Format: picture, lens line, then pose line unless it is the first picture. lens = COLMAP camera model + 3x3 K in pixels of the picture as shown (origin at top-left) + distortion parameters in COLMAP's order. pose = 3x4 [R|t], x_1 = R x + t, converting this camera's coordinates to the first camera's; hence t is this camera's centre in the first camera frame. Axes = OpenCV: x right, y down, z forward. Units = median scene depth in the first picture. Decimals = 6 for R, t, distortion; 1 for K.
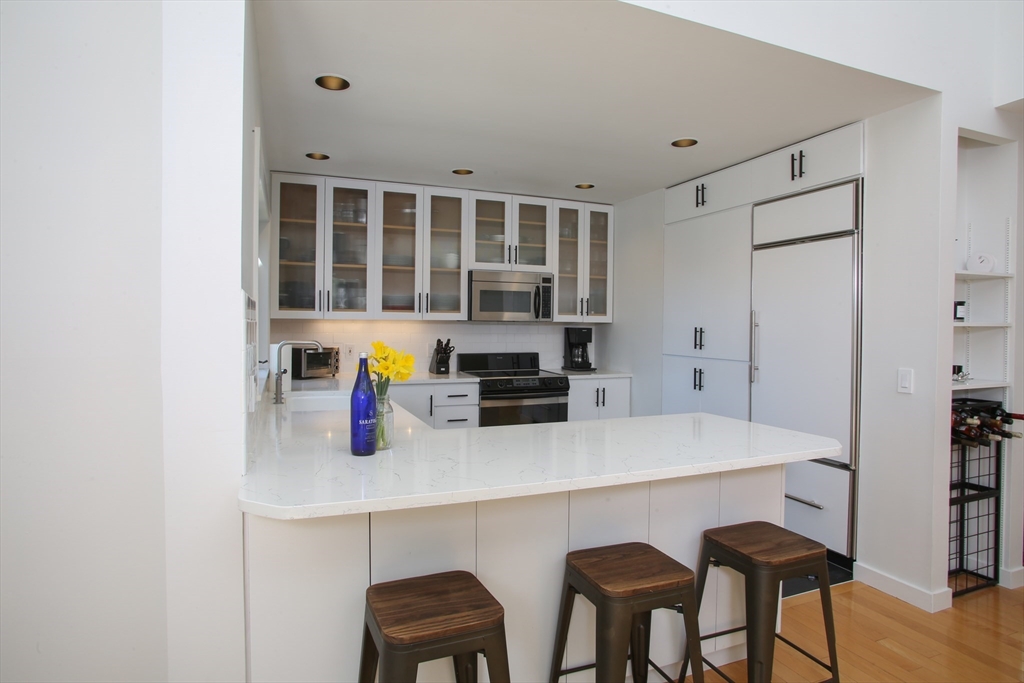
lens RADIAL K [[583.0, 0, 512.0], [0, 583.0, 332.3], [0, 0, 1]] dist [-0.040868, 0.000502]
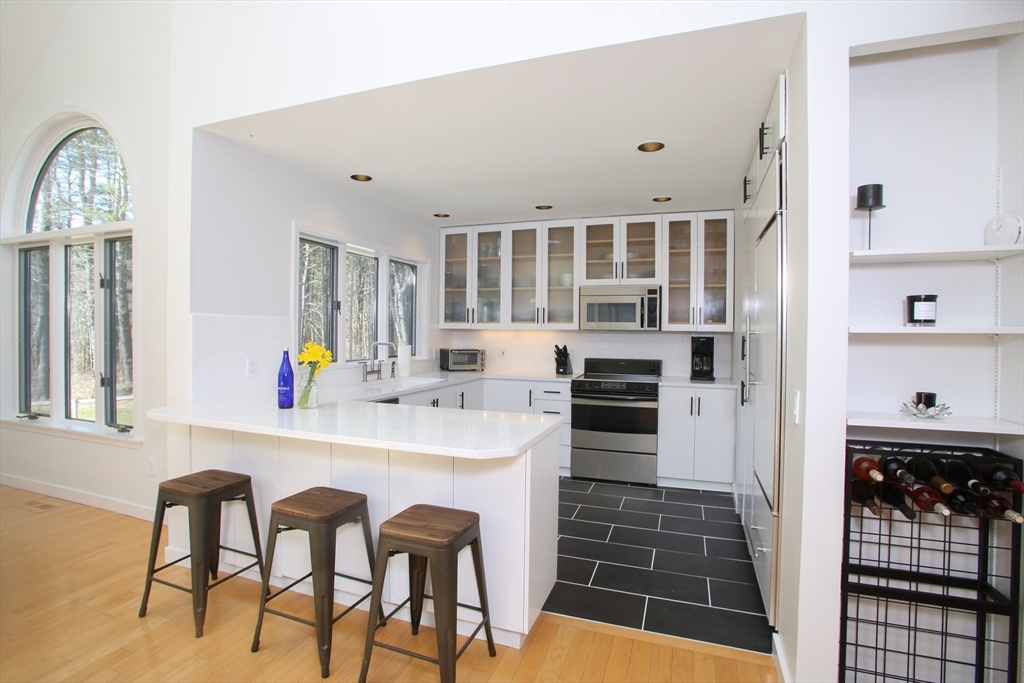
lens RADIAL K [[503.0, 0, 514.9], [0, 503.0, 339.9], [0, 0, 1]] dist [-0.008615, 0.014648]
pose [[0.754137, 0.010498, -0.656634, 0.493870], [-0.014534, 0.999894, -0.000705, 0.002725], [0.656557, 0.010075, 0.754209, 0.151935]]
